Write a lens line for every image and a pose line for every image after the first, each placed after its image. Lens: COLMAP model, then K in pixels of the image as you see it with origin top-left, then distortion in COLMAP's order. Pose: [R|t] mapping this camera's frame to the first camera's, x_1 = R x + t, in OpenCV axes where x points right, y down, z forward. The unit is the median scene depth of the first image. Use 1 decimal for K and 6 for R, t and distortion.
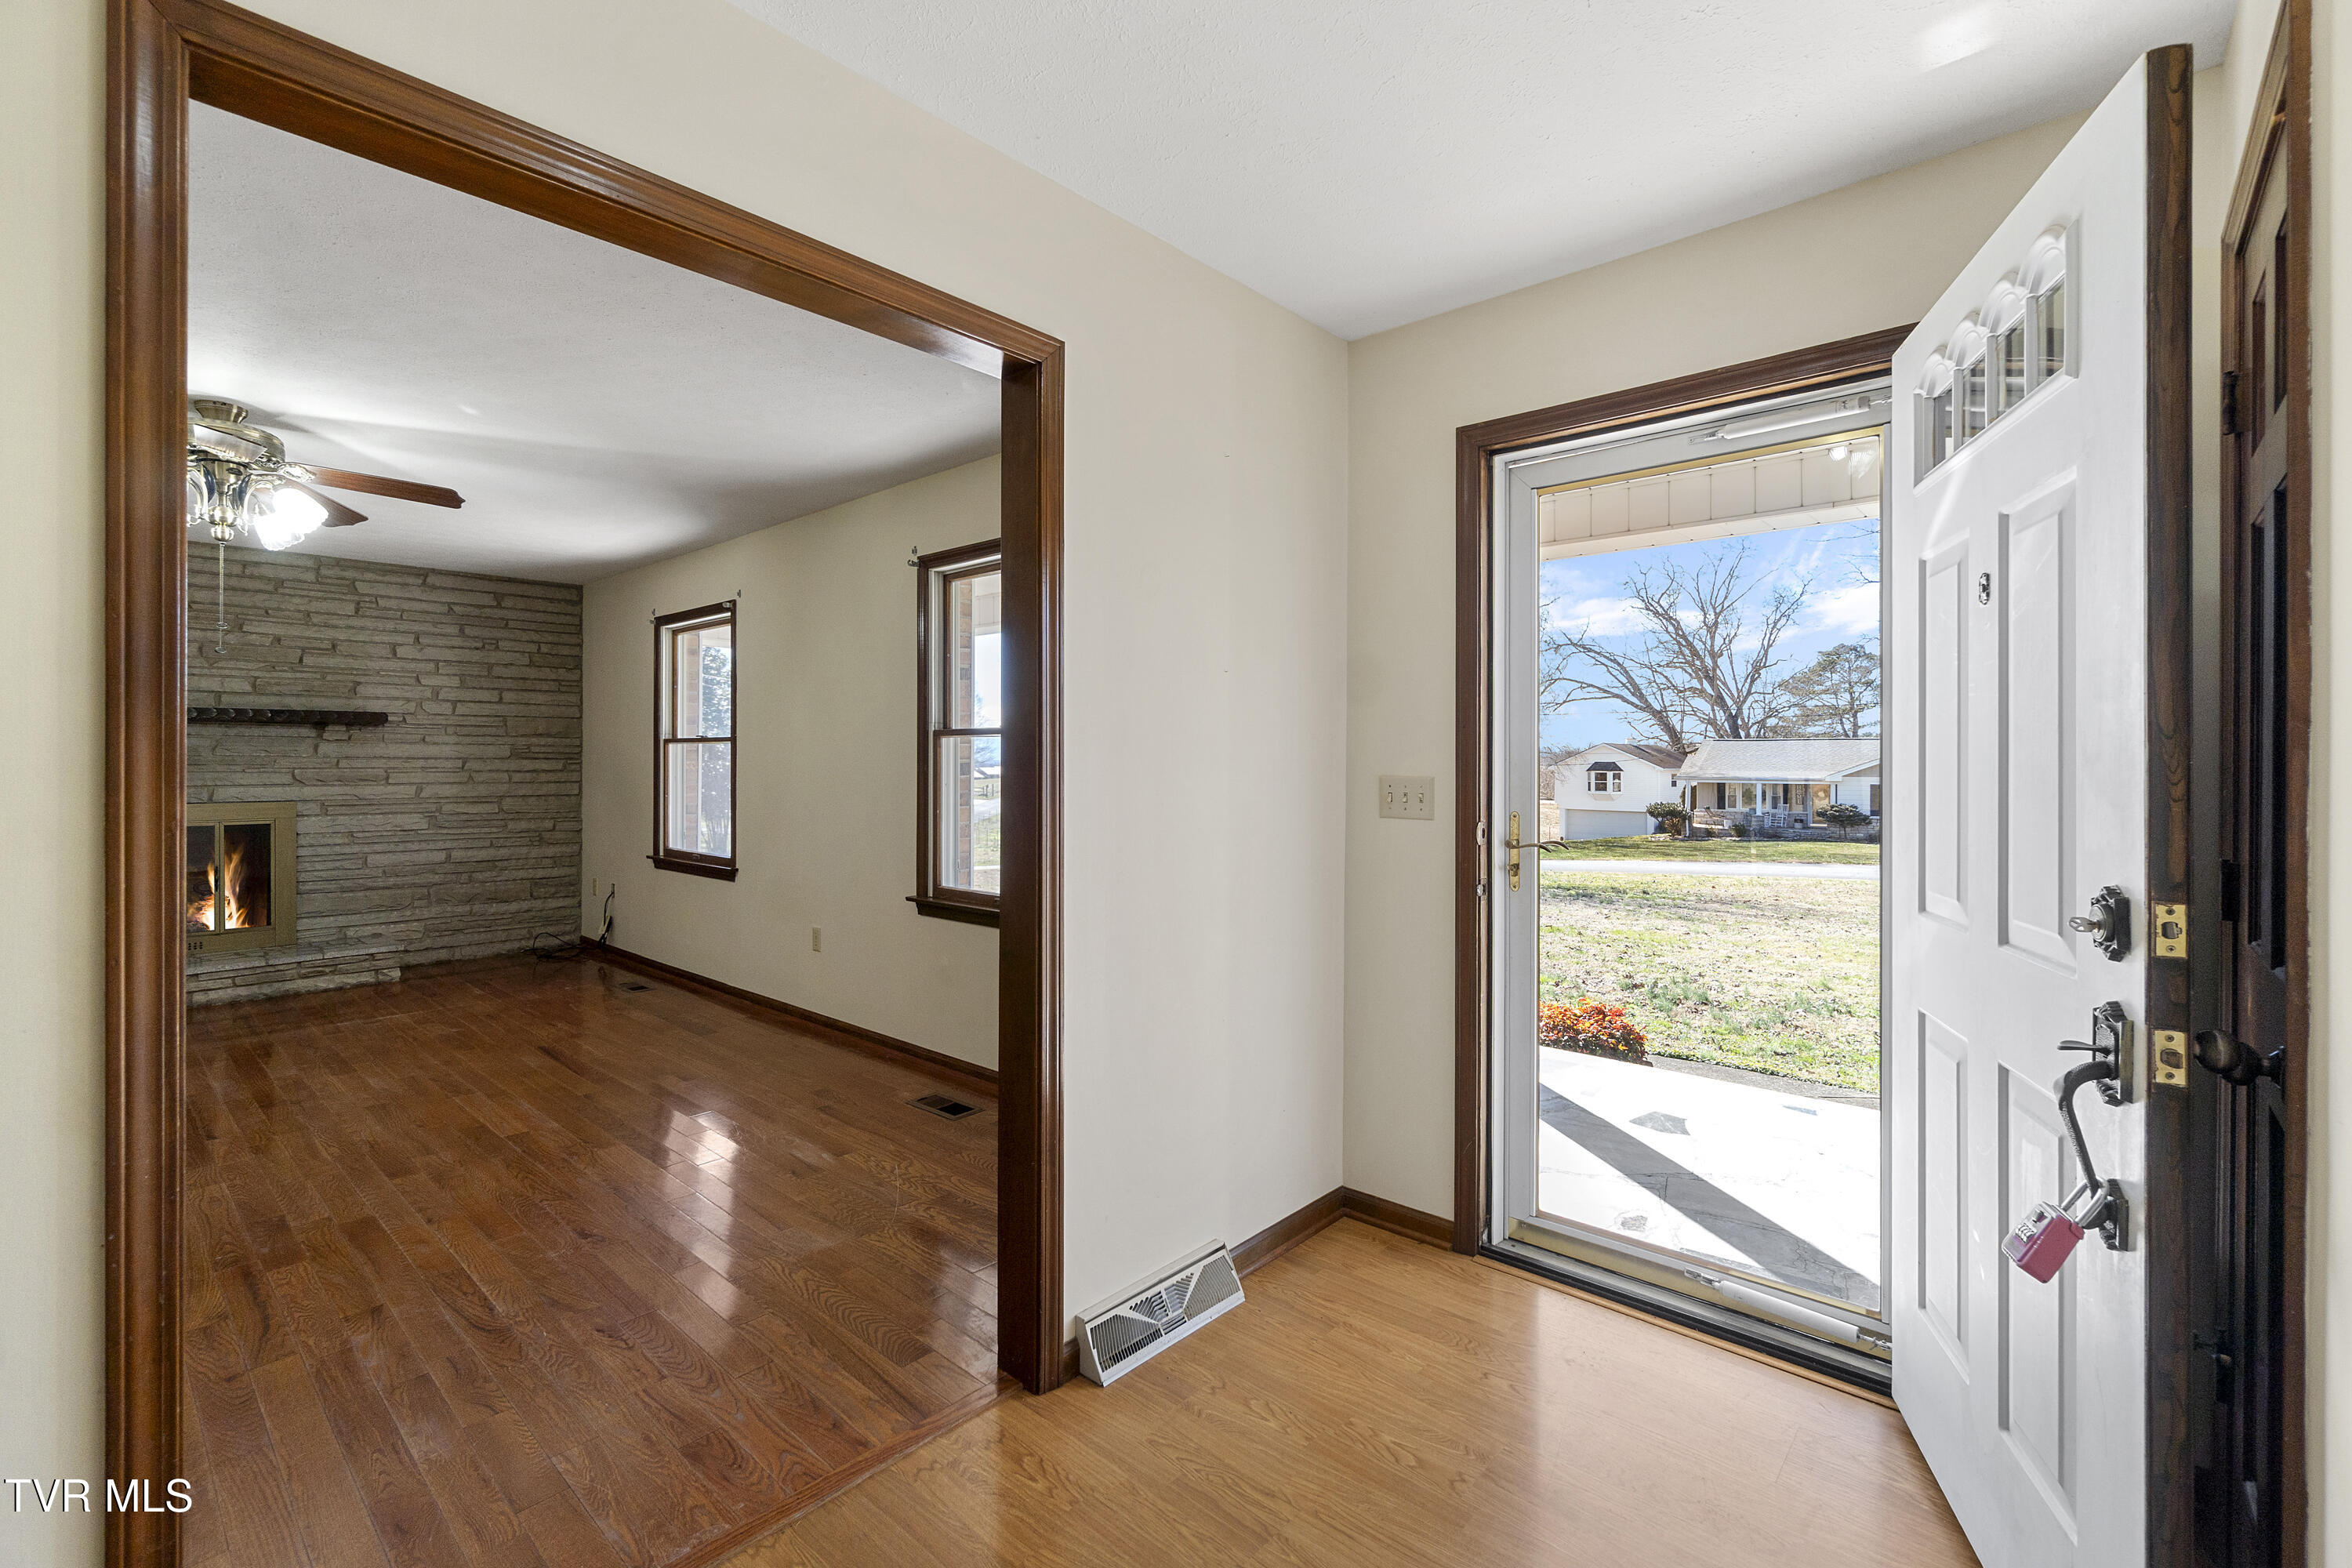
lens RADIAL K [[1020.1, 0, 1171.5], [0, 1020.1, 778.9], [0, 0, 1]] dist [-0.003440, -0.000234]
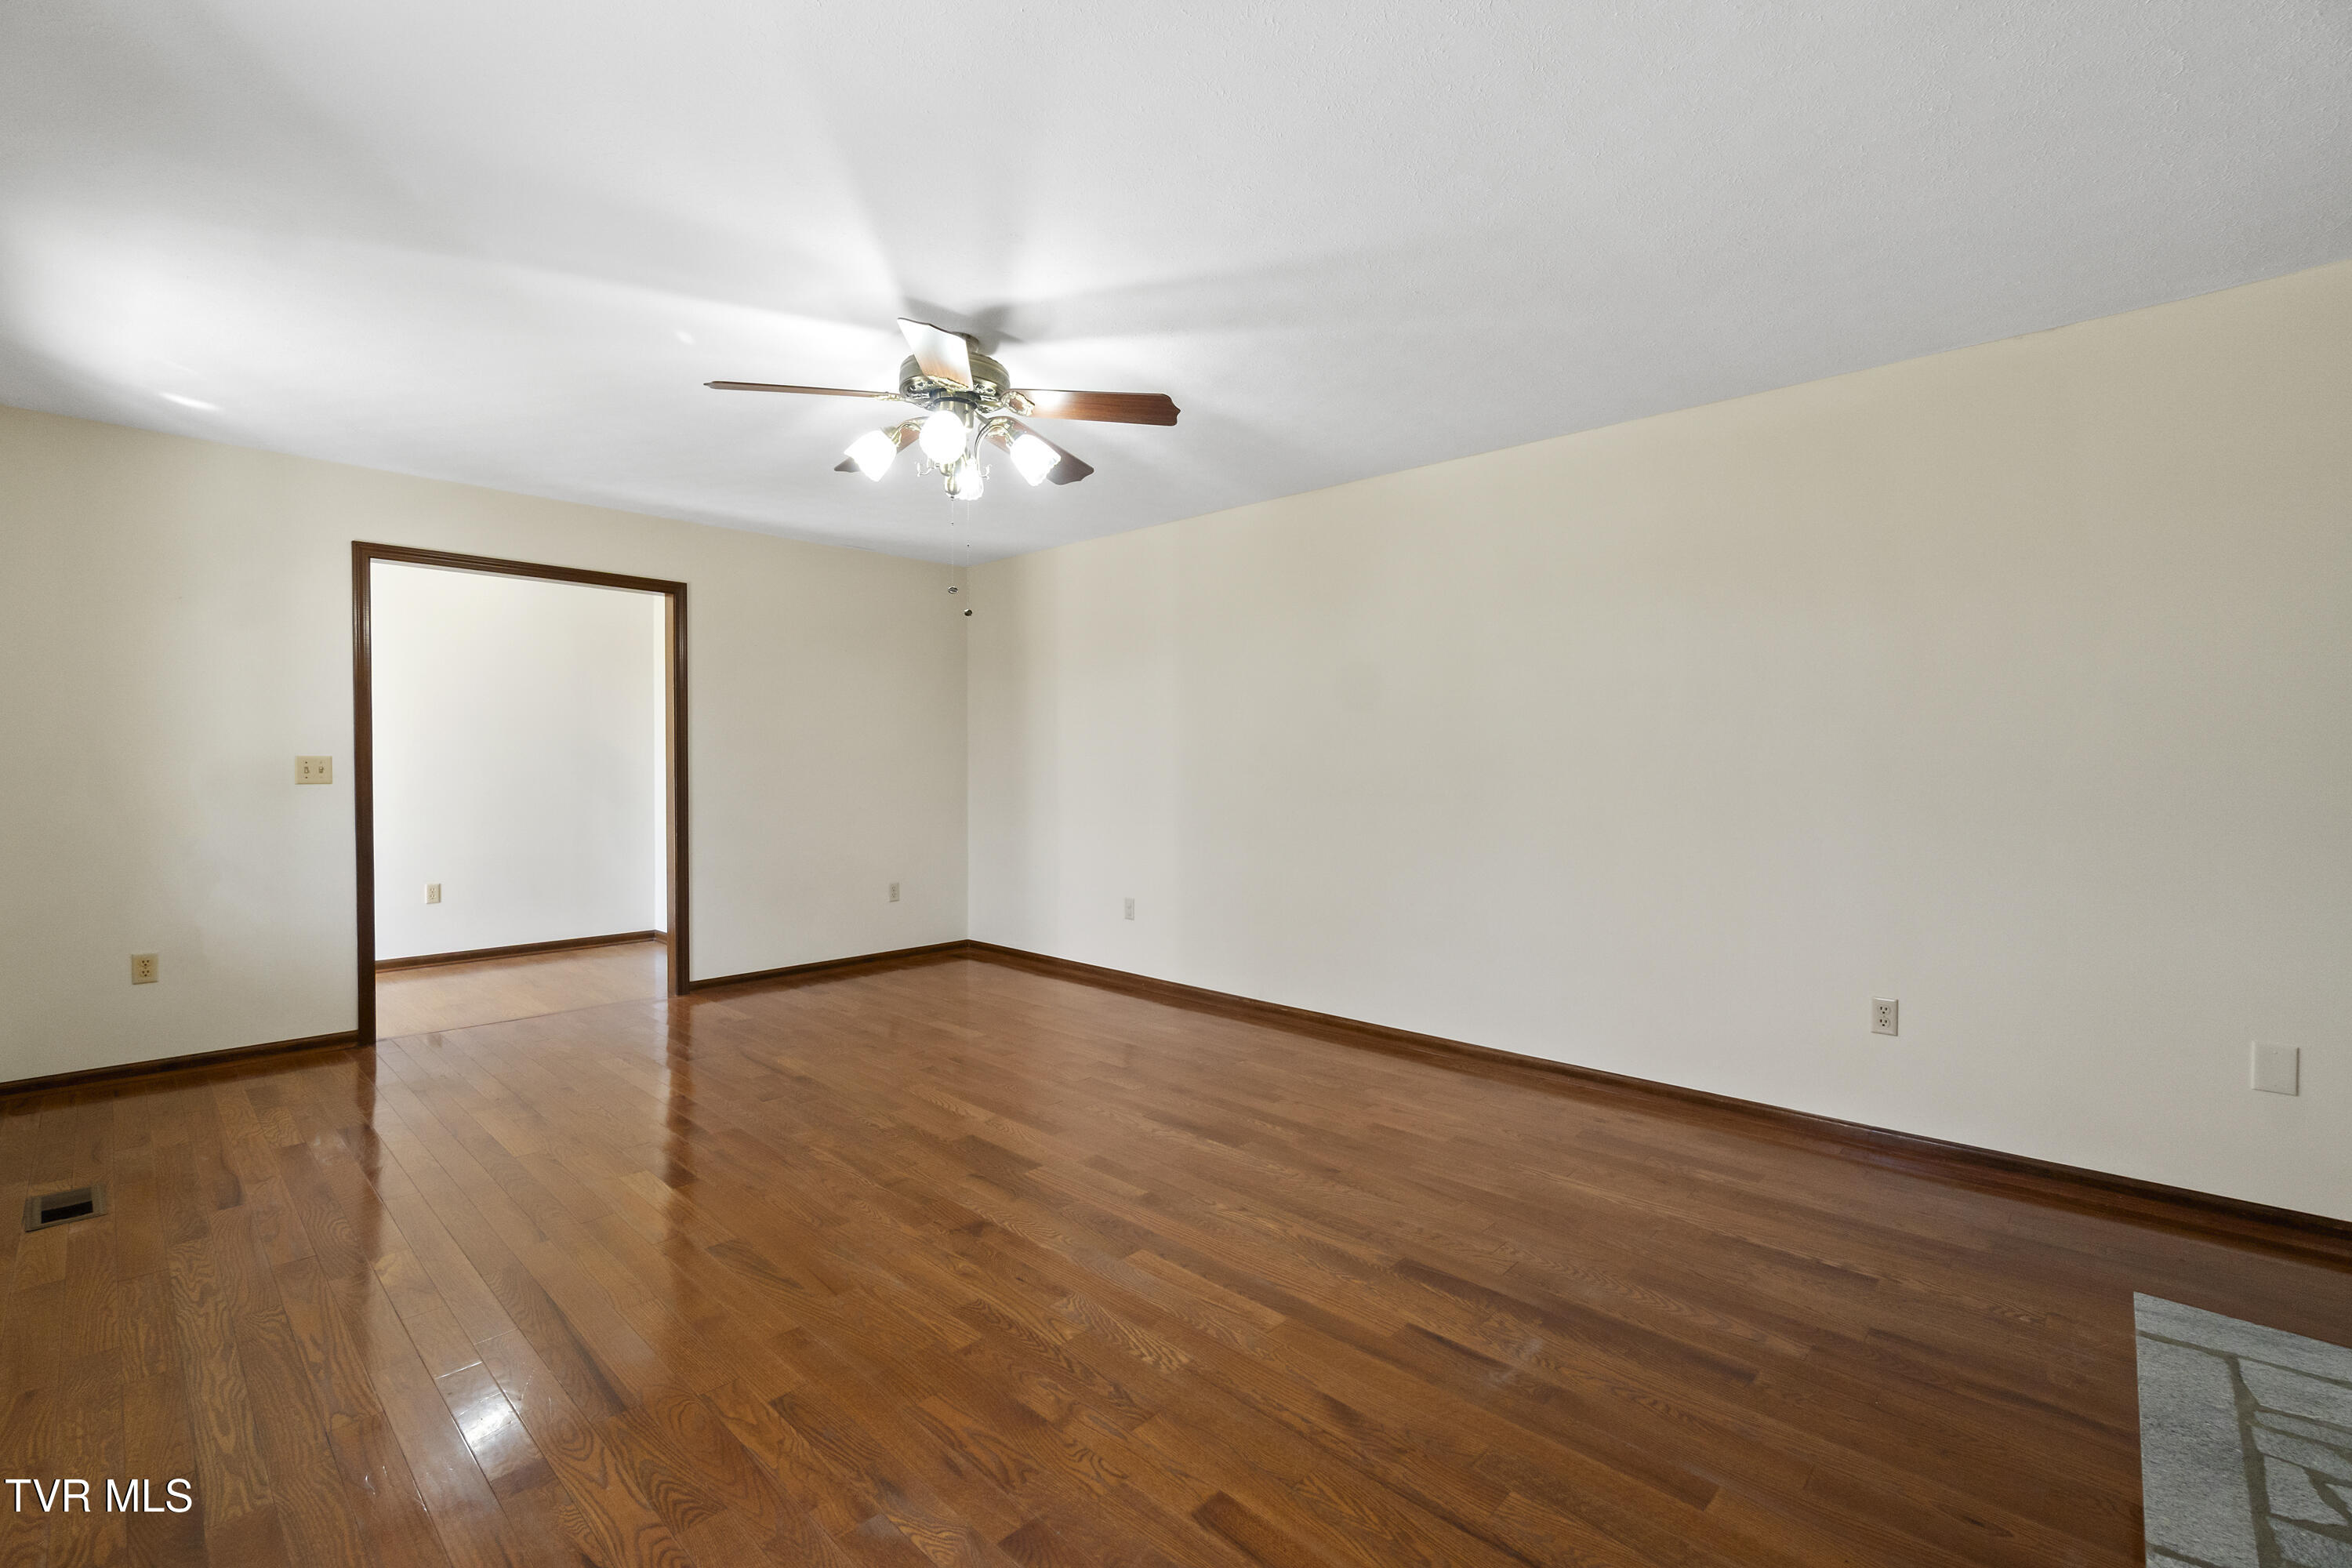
lens RADIAL K [[1020.1, 0, 1171.5], [0, 1020.1, 778.9], [0, 0, 1]] dist [-0.003440, -0.000234]
pose [[-0.999723, -0.005243, 0.022931, -0.612032], [-0.004585, 0.999579, 0.028643, -0.006726], [-0.023072, 0.028529, -0.999327, 1.008761]]
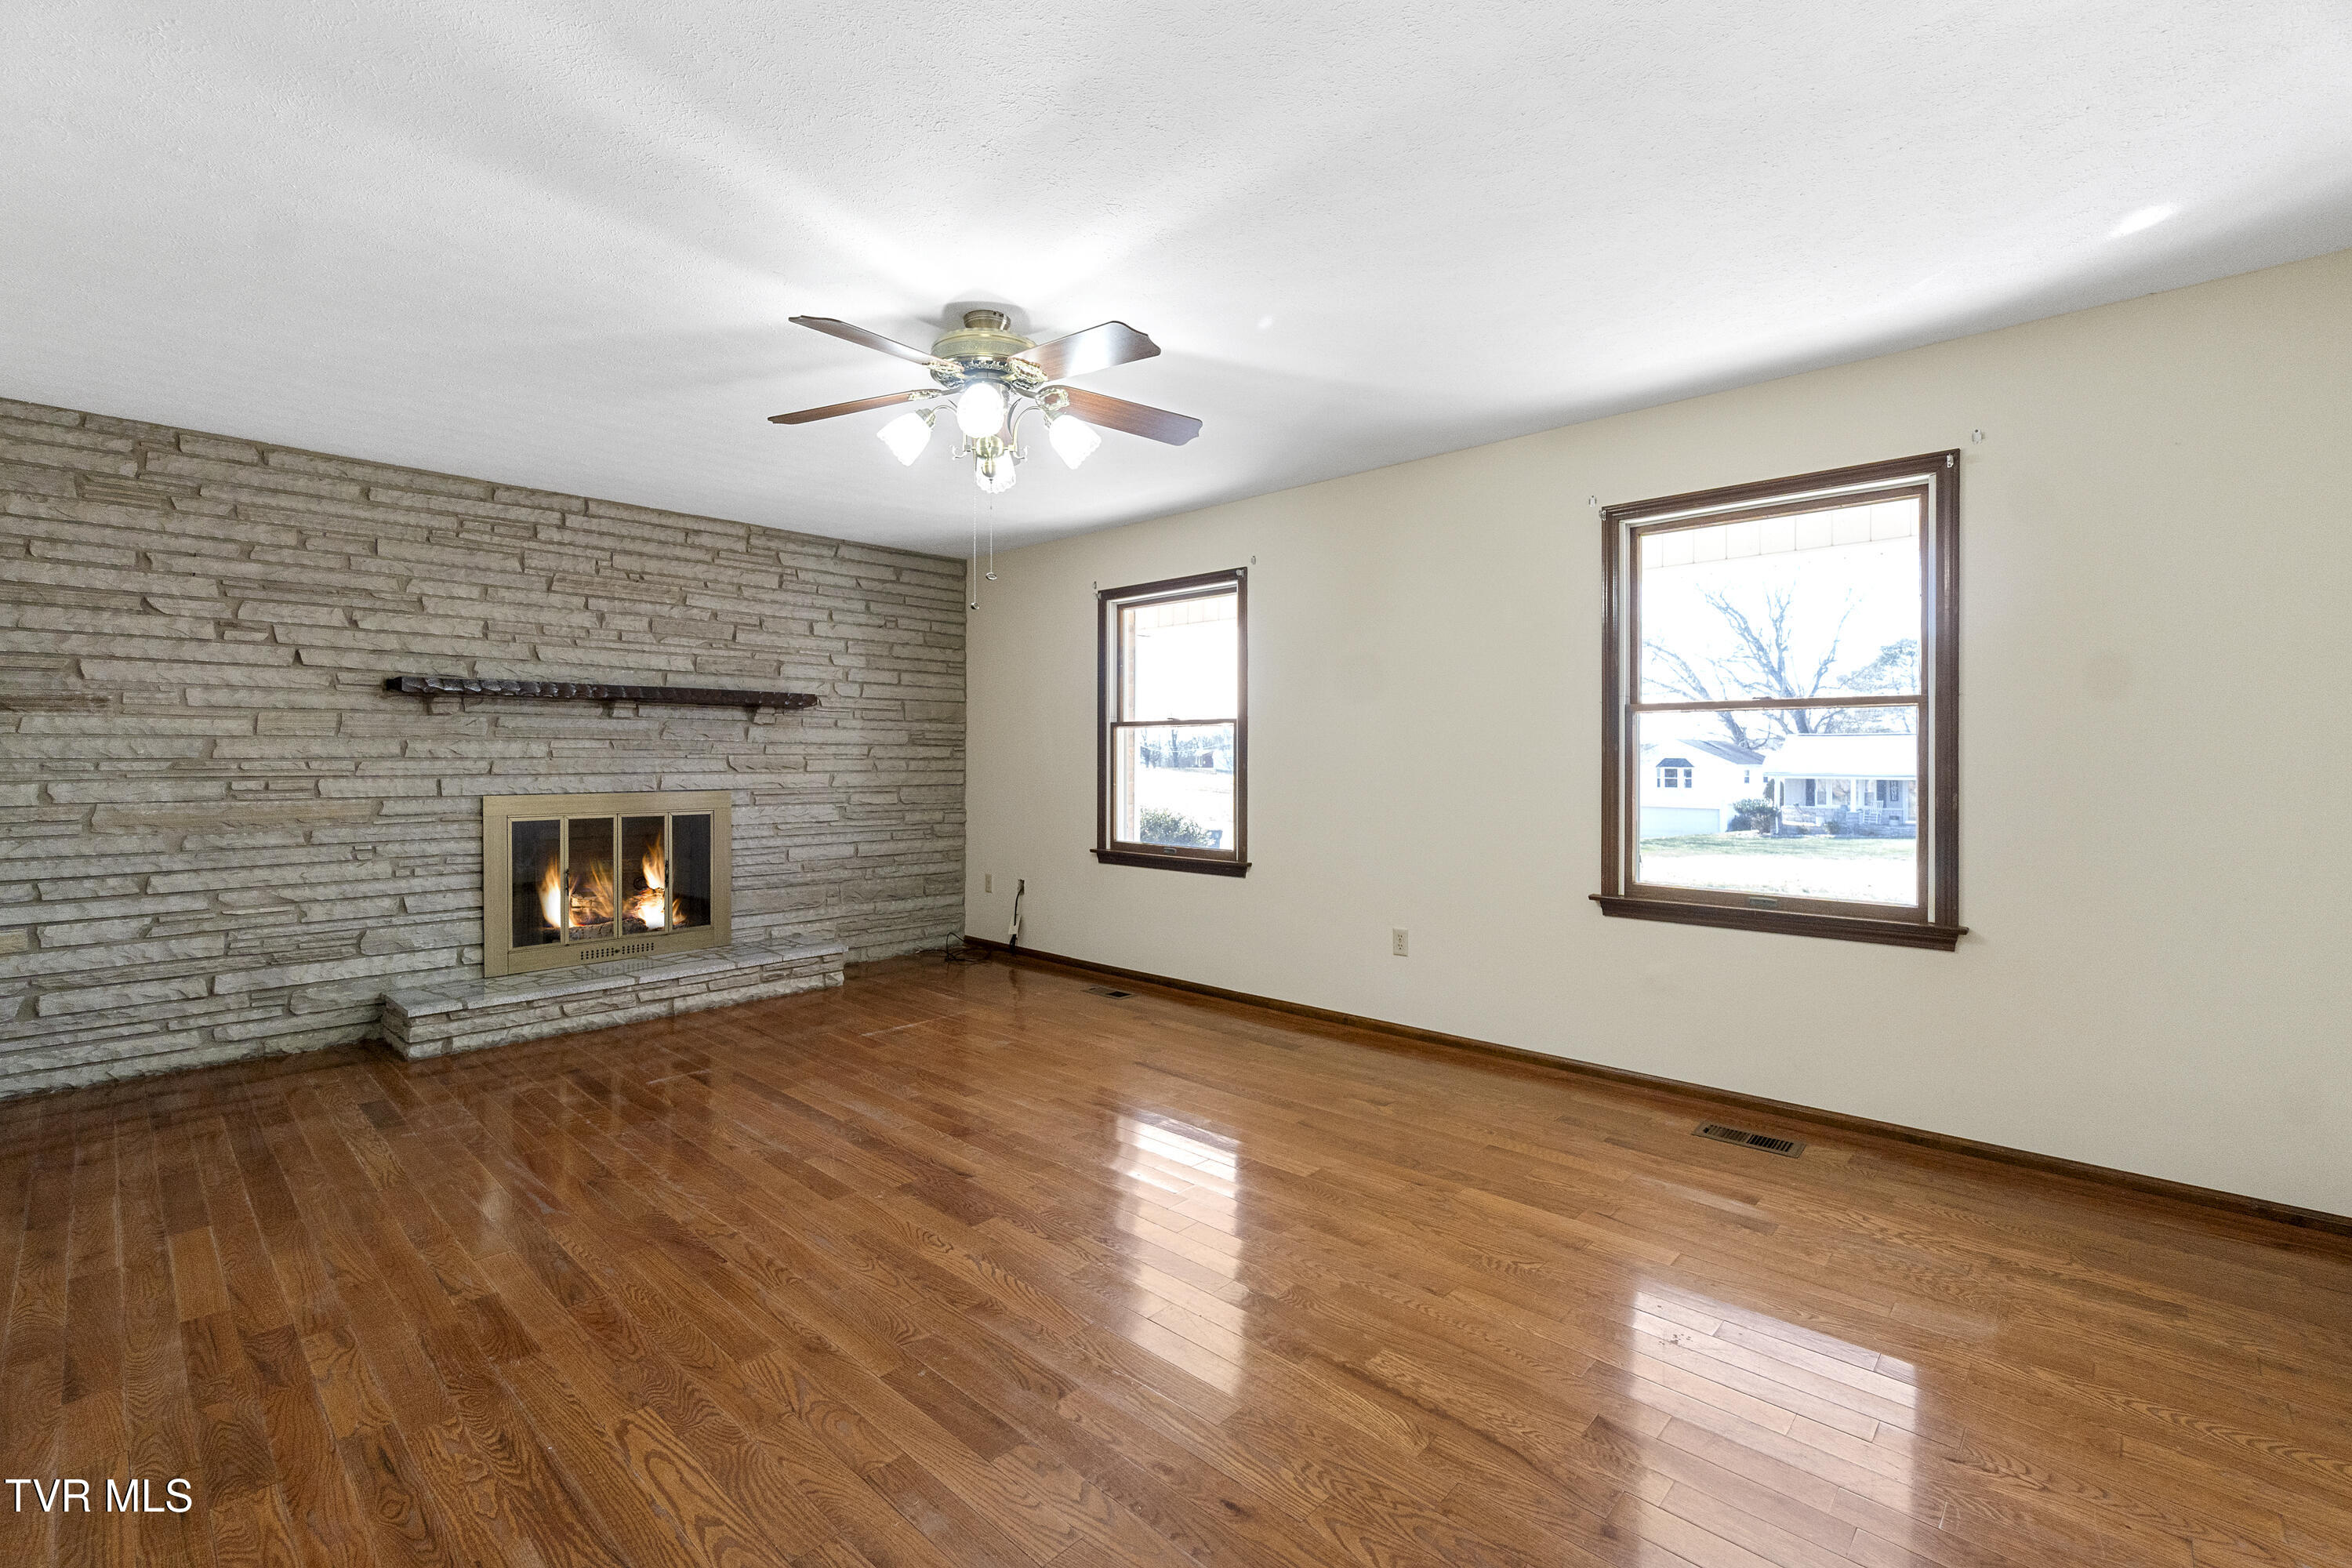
lens RADIAL K [[1020.1, 0, 1171.5], [0, 1020.1, 778.9], [0, 0, 1]] dist [-0.003440, -0.000234]
pose [[0.999785, -0.000181, -0.020745, -0.408426], [0.000233, 0.999997, 0.002527, 0.008912], [0.020745, -0.002531, 0.999782, 0.078389]]
